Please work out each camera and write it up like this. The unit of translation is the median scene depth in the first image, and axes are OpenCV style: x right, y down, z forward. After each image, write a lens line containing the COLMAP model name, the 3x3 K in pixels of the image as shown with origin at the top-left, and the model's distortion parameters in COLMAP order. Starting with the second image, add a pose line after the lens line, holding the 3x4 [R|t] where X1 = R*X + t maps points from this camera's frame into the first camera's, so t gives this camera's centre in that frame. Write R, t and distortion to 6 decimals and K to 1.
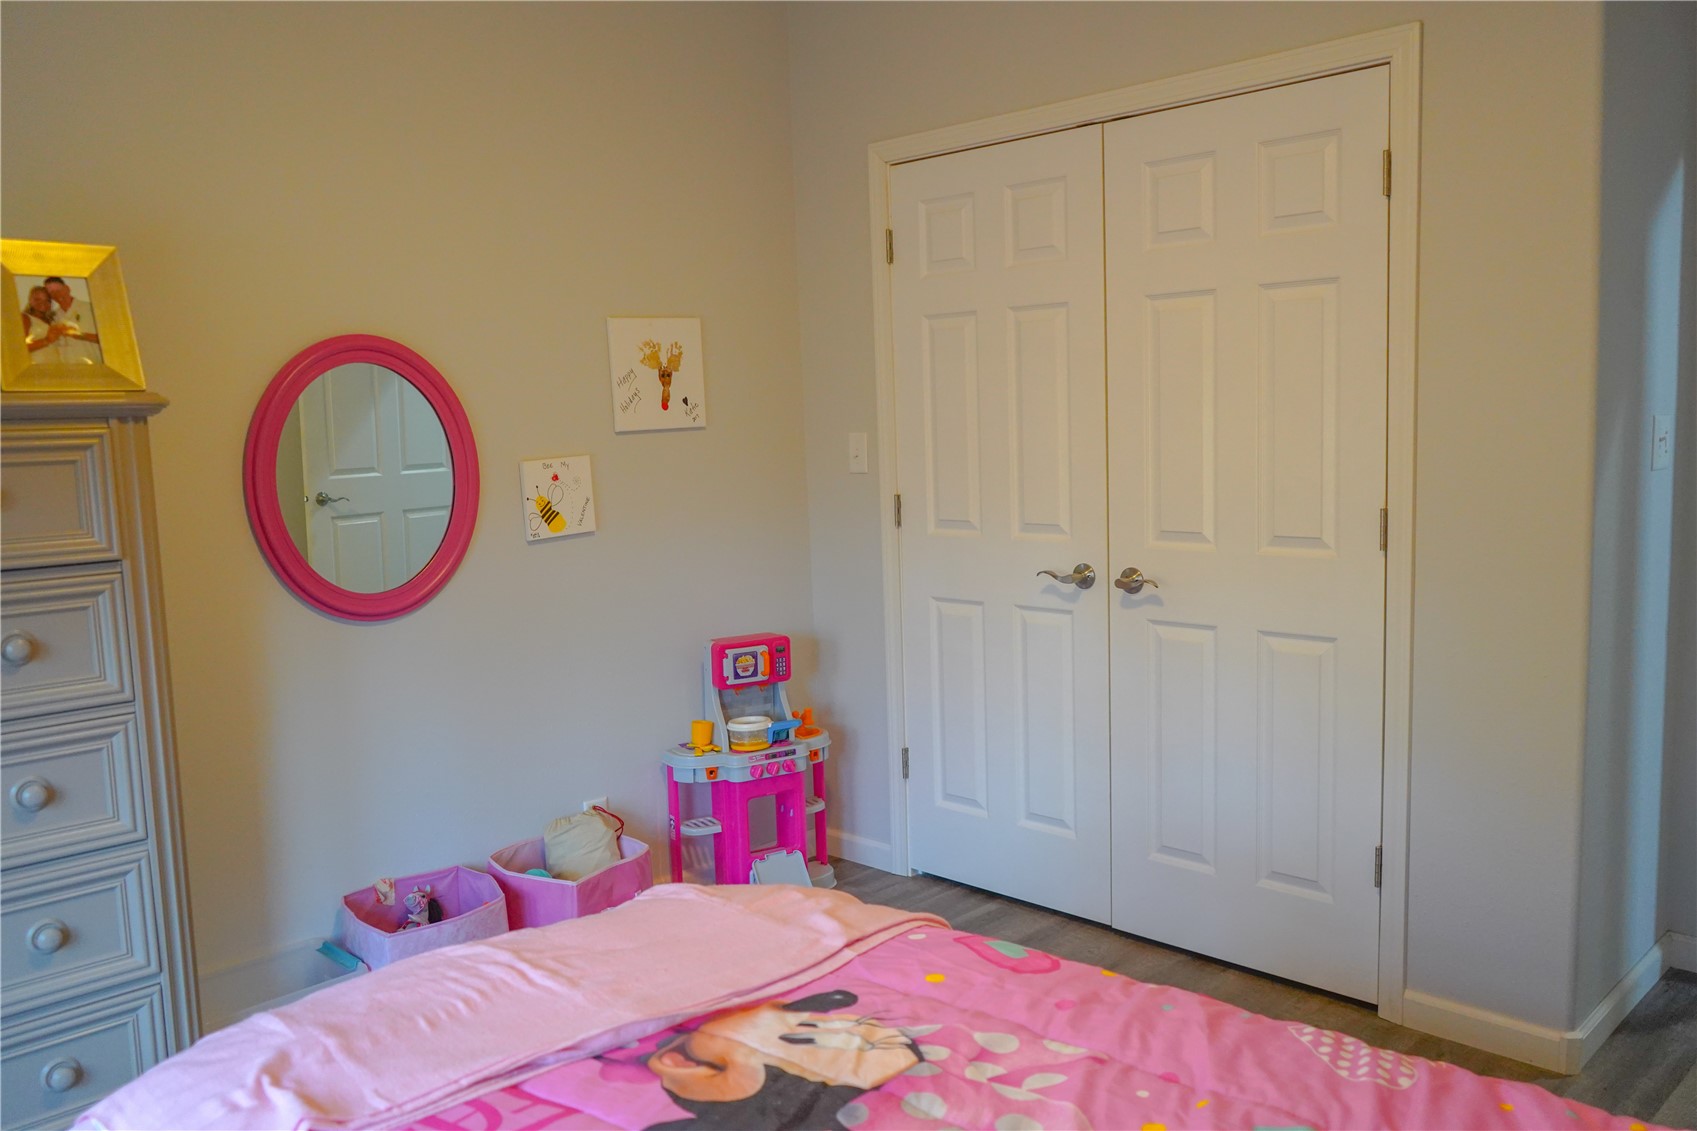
lens RADIAL K [[1360.1, 0, 848.5], [0, 1360.1, 565.5], [0, 0, 1]] dist [-0.013523, -0.006309]
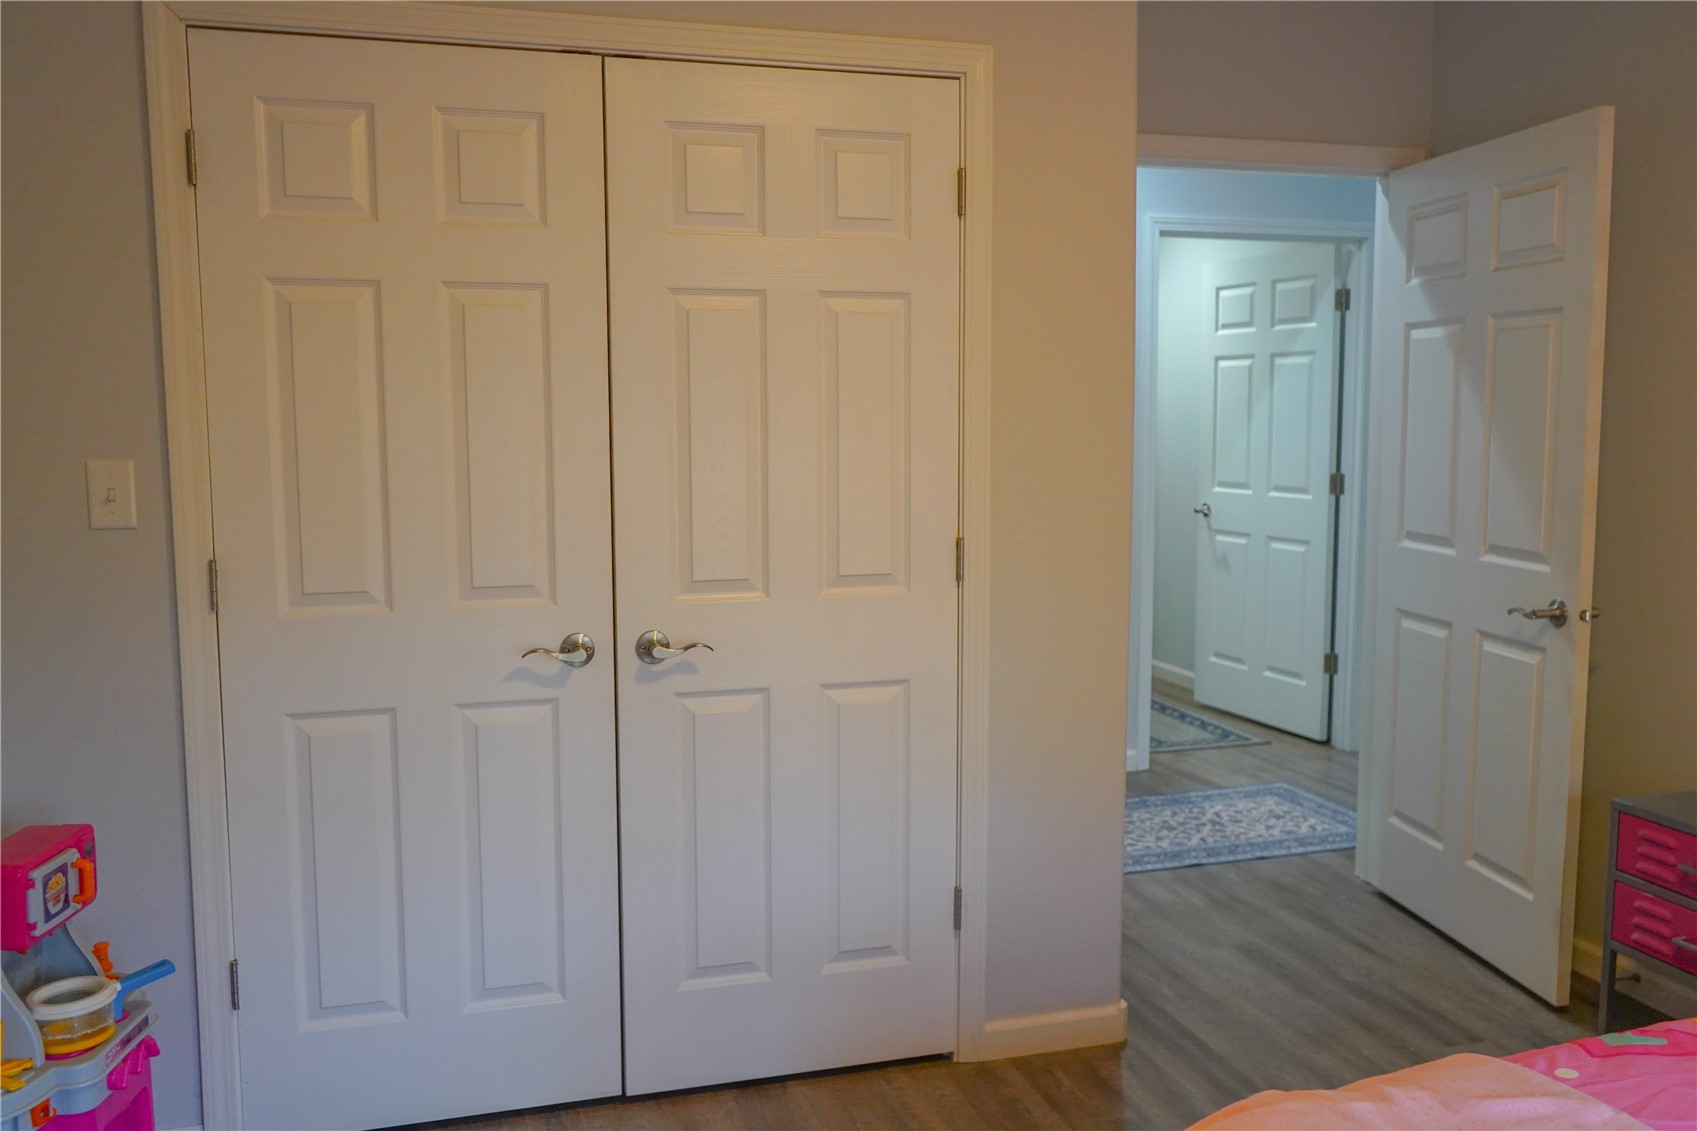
lens RADIAL K [[1426.7, 0, 848.5], [0, 1426.7, 565.5], [0, 0, 1]] dist [-0.010109, 0.002558]
pose [[0.465887, -0.060540, 0.882771, -0.476934], [0.088186, 0.995866, 0.021755, -0.044982], [-0.880439, 0.067713, 0.469300, 0.520689]]
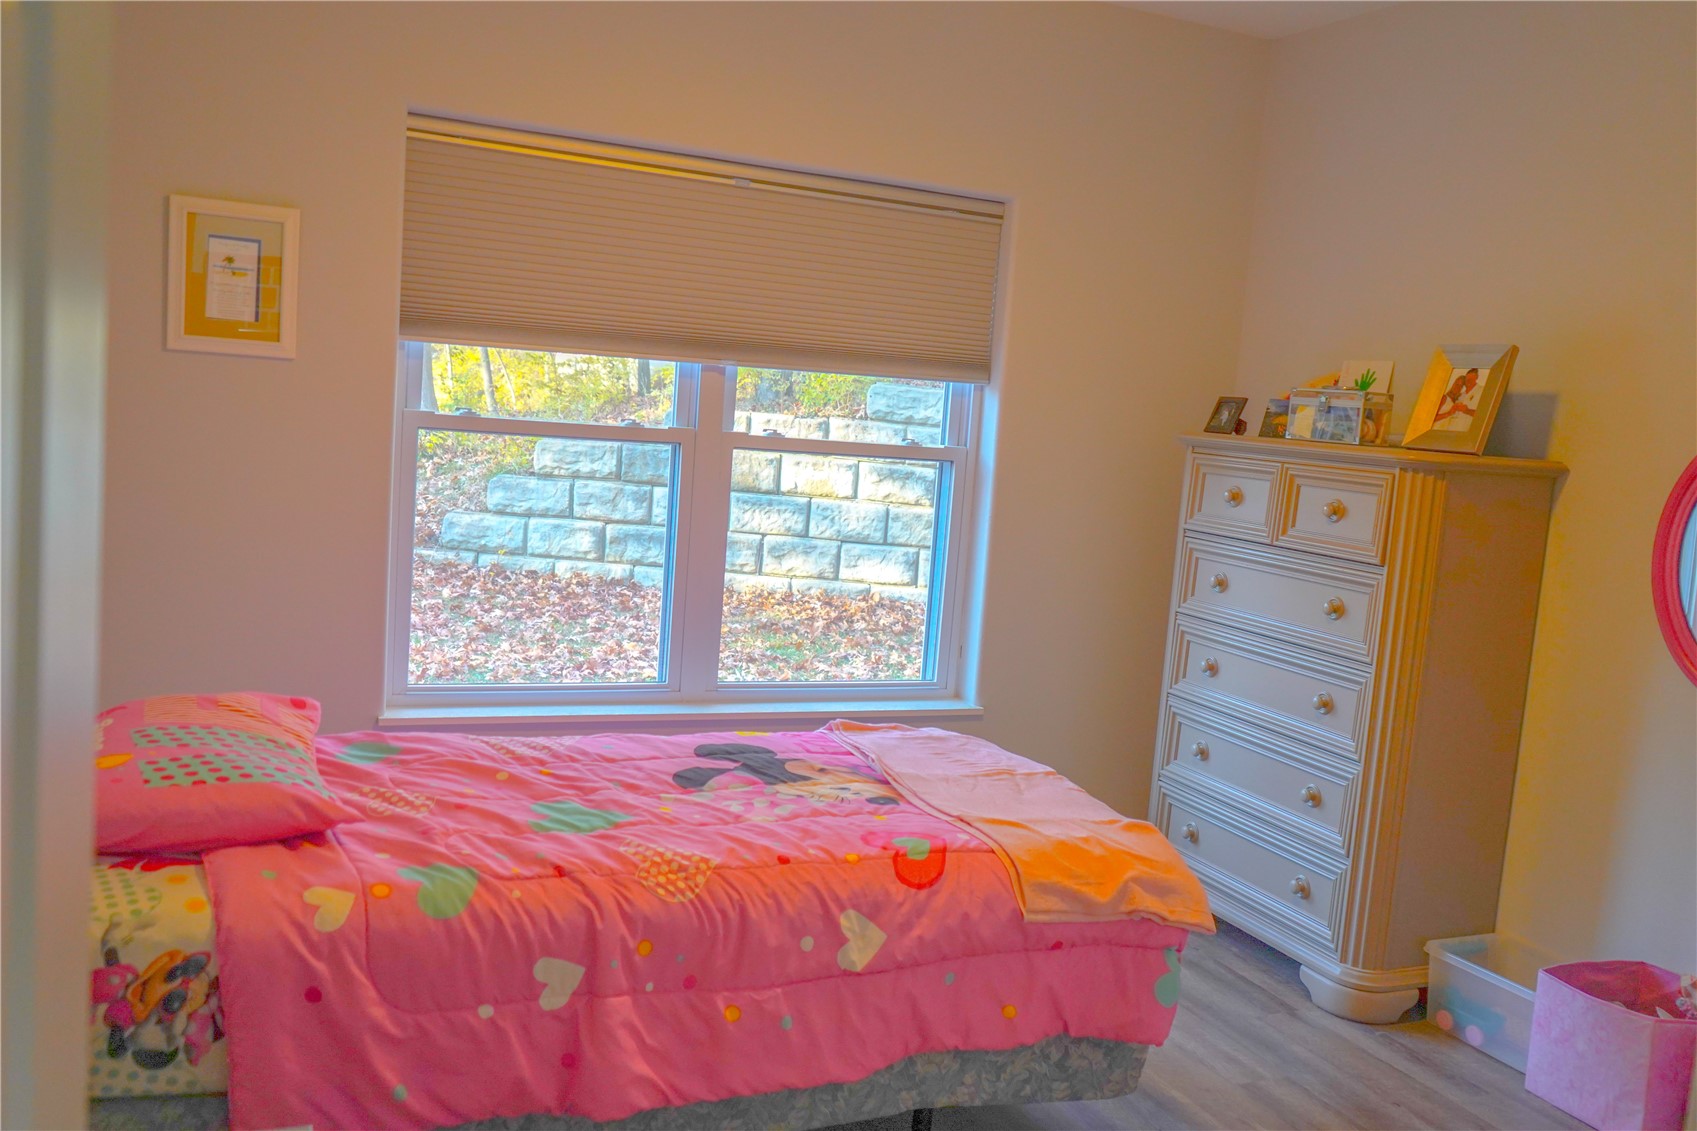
lens RADIAL K [[1418.3, 0, 848.5], [0, 1418.3, 565.5], [0, 0, 1]] dist [-0.000806, -0.000168]
pose [[-0.351535, 0.110724, -0.929604, 0.790288], [-0.169867, 0.968954, 0.179648, -0.134018], [0.920635, 0.221062, -0.321813, 0.722116]]
